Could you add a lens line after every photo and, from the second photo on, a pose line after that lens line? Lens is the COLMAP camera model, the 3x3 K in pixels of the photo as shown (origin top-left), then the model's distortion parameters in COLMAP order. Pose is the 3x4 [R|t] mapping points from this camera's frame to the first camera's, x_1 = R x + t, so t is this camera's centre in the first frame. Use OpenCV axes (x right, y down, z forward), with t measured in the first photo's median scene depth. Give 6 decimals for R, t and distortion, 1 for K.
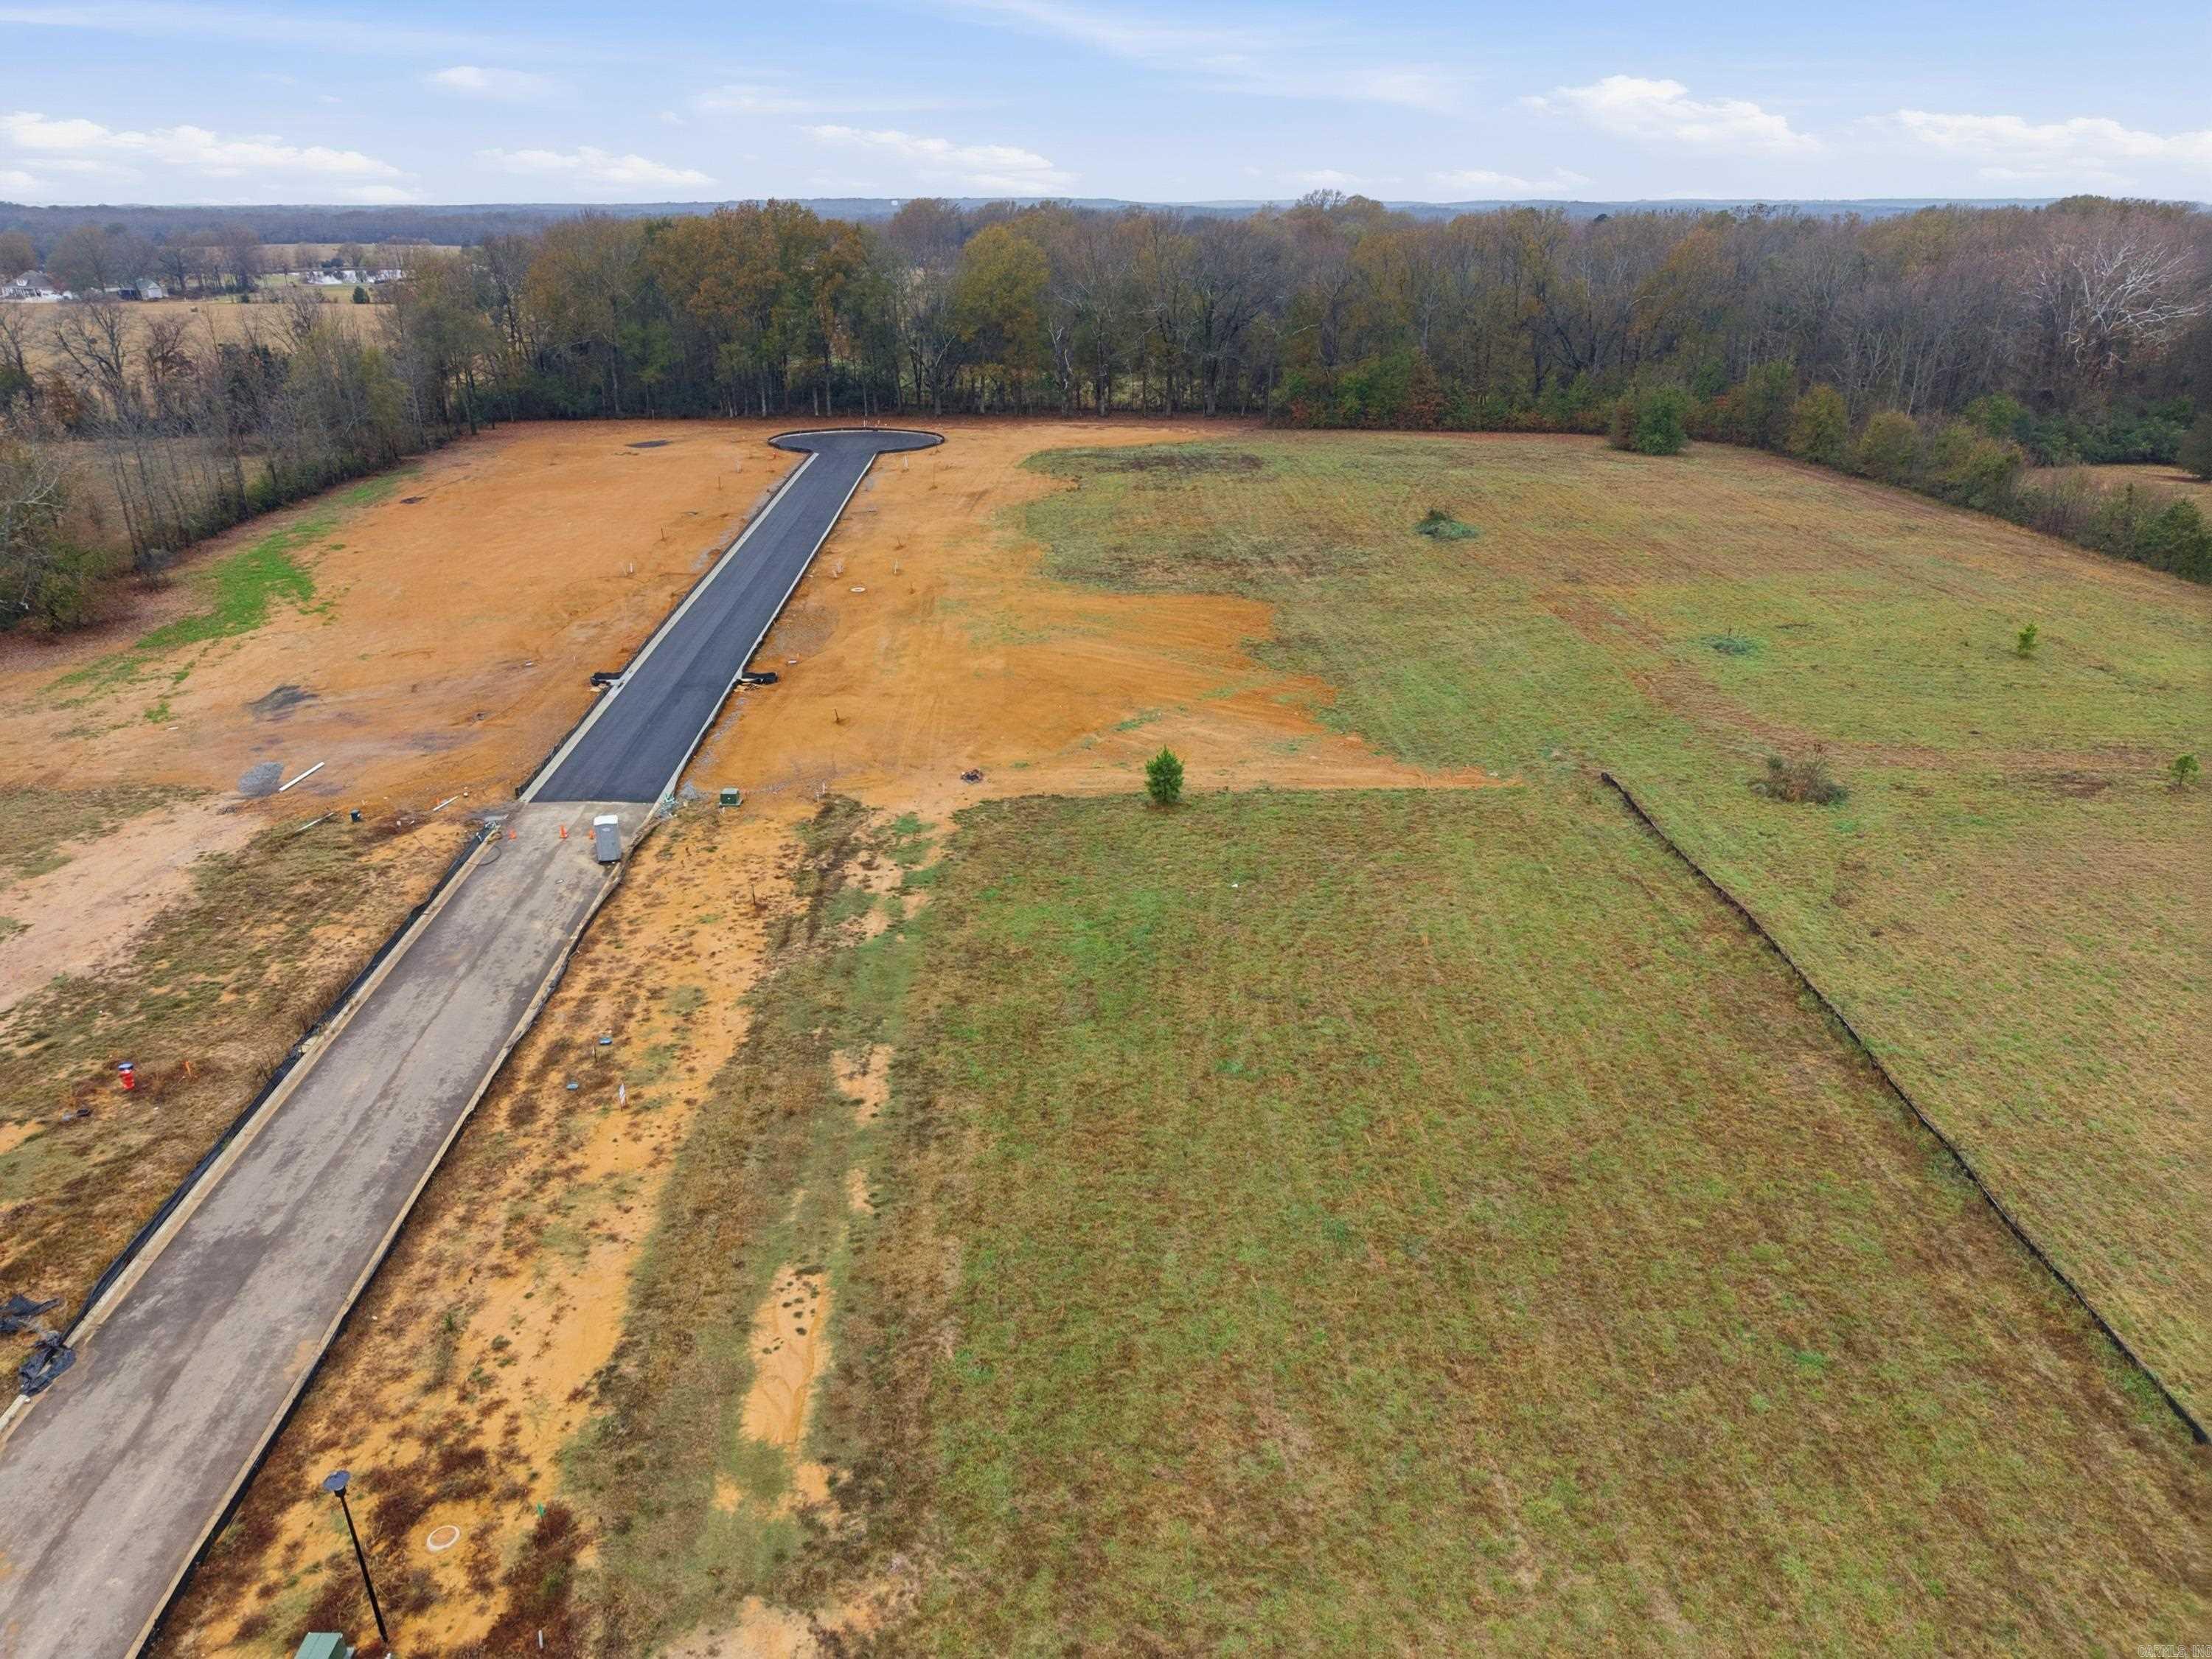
lens RADIAL K [[1478.2, 0, 1108.8], [0, 1478.2, 831.0], [0, 0, 1]] dist [0.025640, -0.026571]
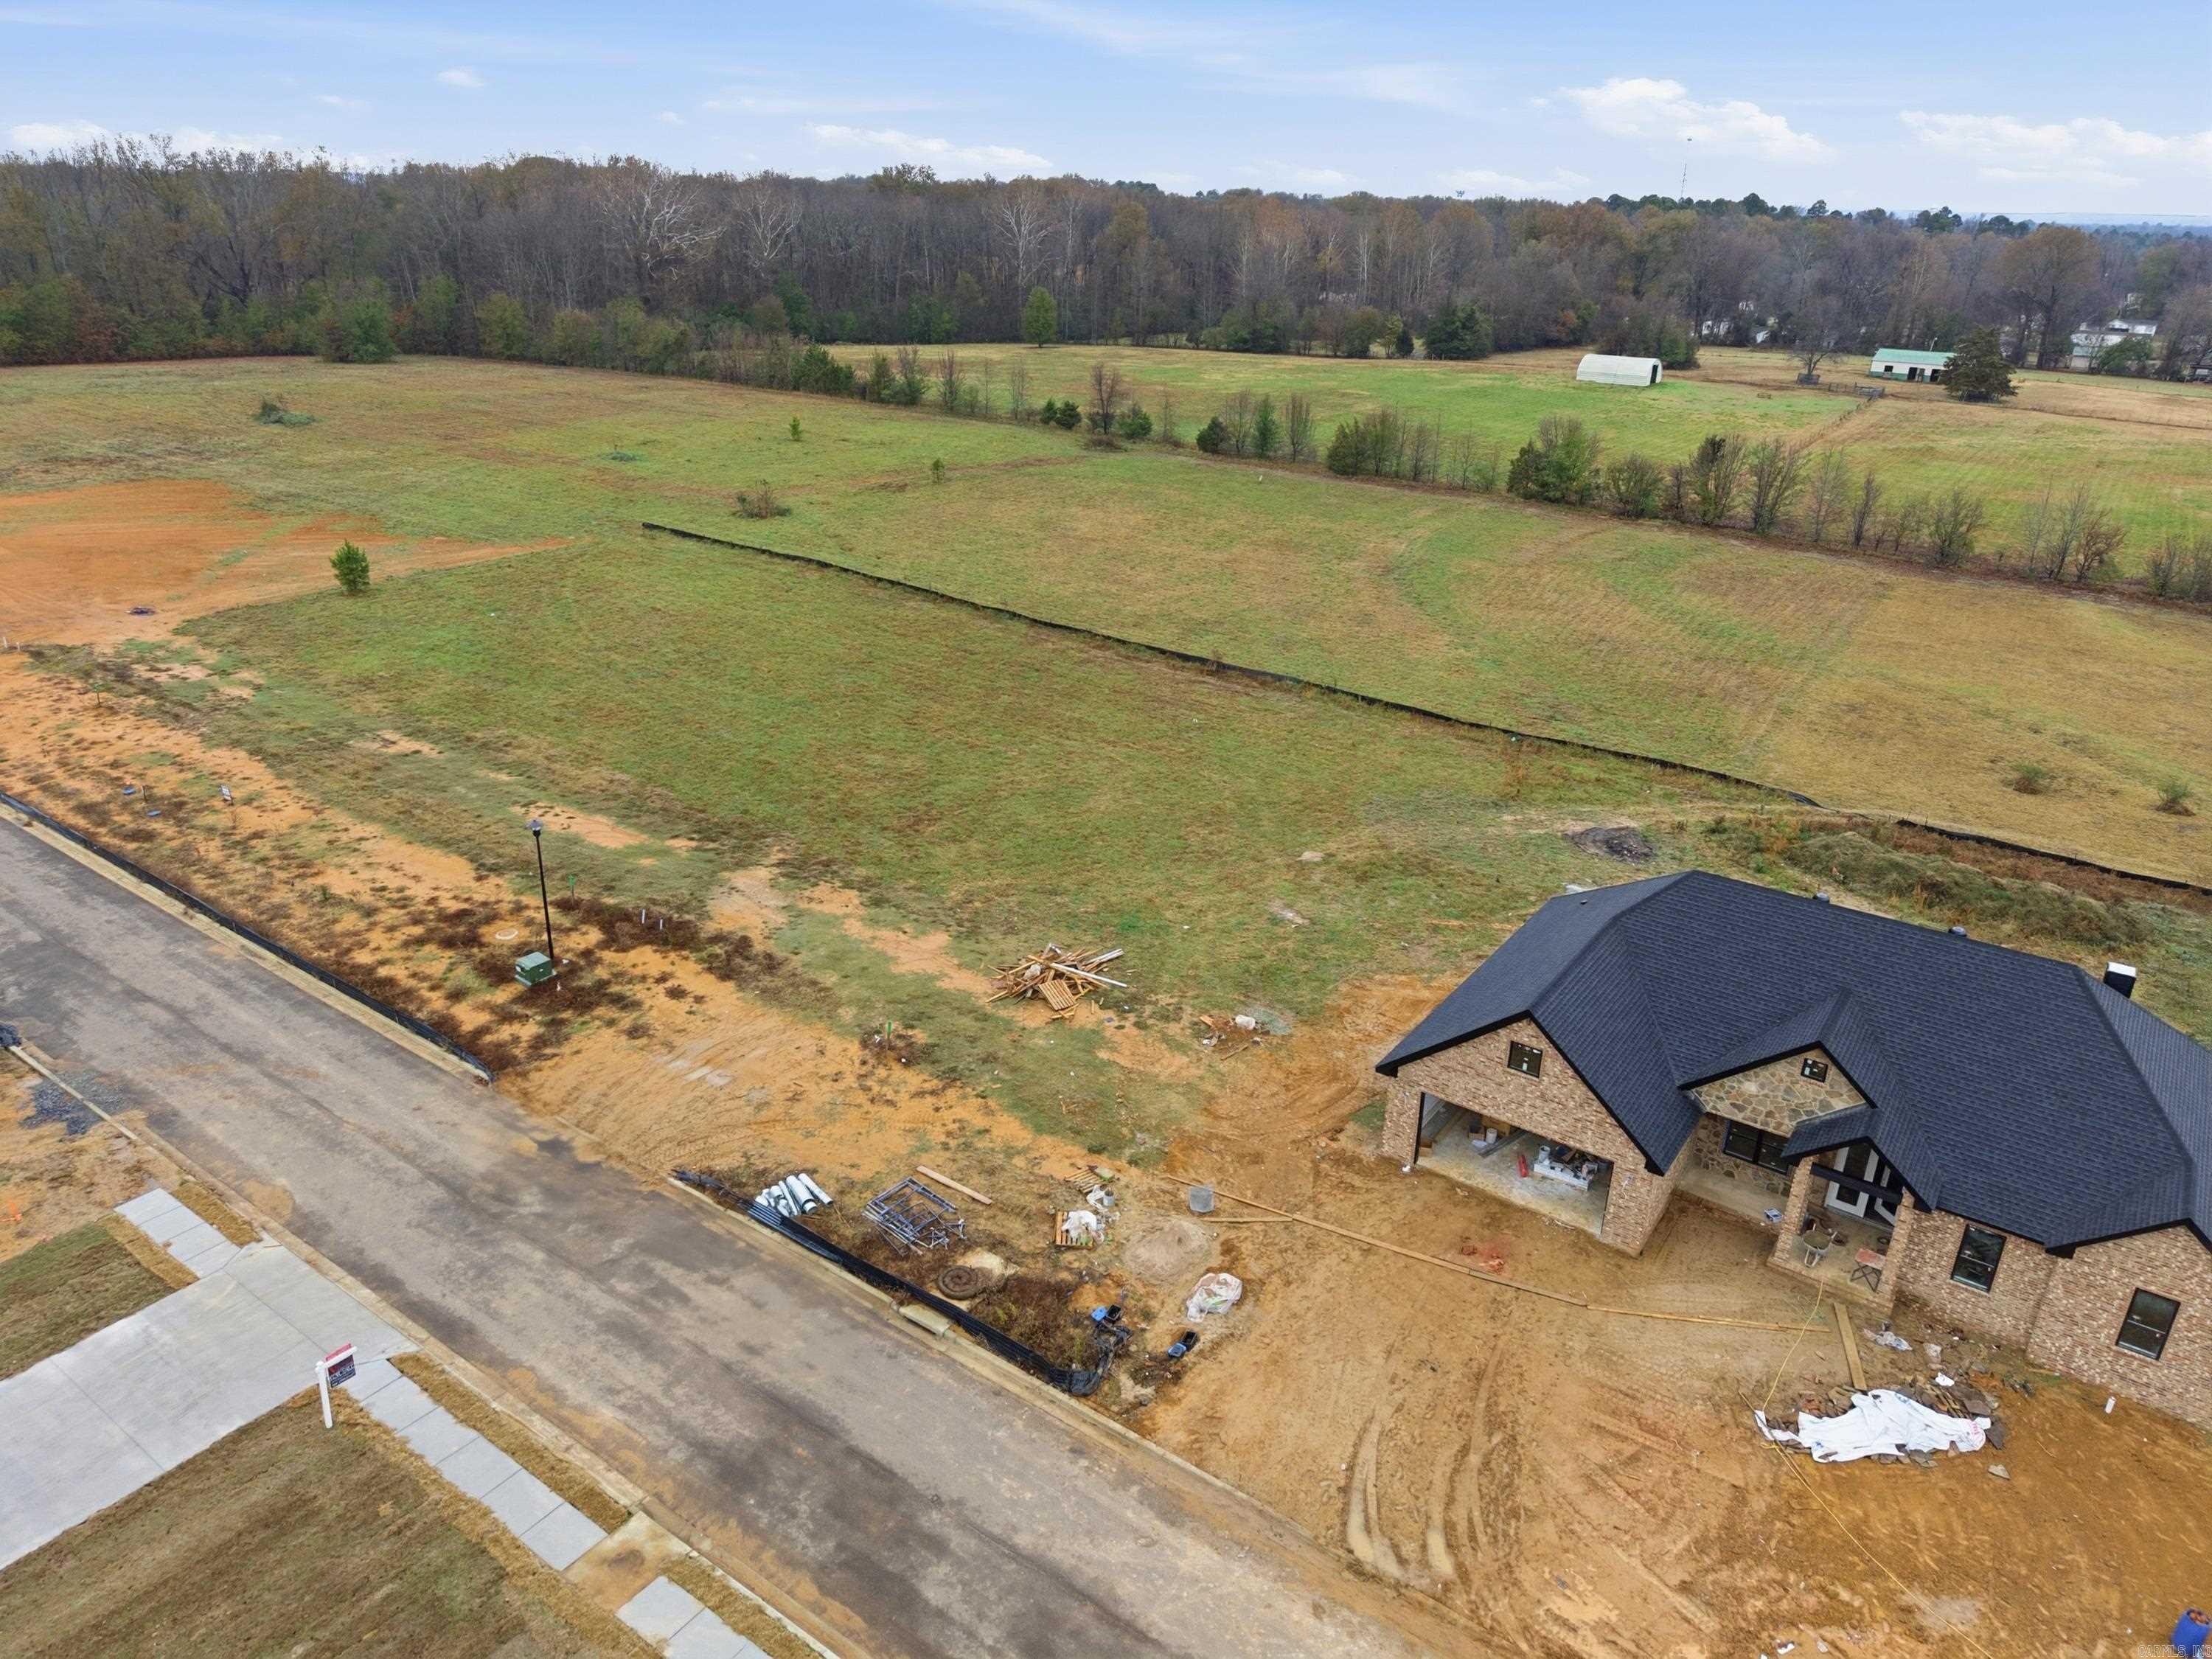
lens RADIAL K [[1478.2, 0, 1108.8], [0, 1478.2, 831.0], [0, 0, 1]] dist [0.025640, -0.026571]
pose [[0.600537, -0.301254, 0.740676, -0.723963], [0.290574, 0.945205, 0.148846, 0.215469], [-0.744931, 0.125834, 0.655167, -0.247253]]
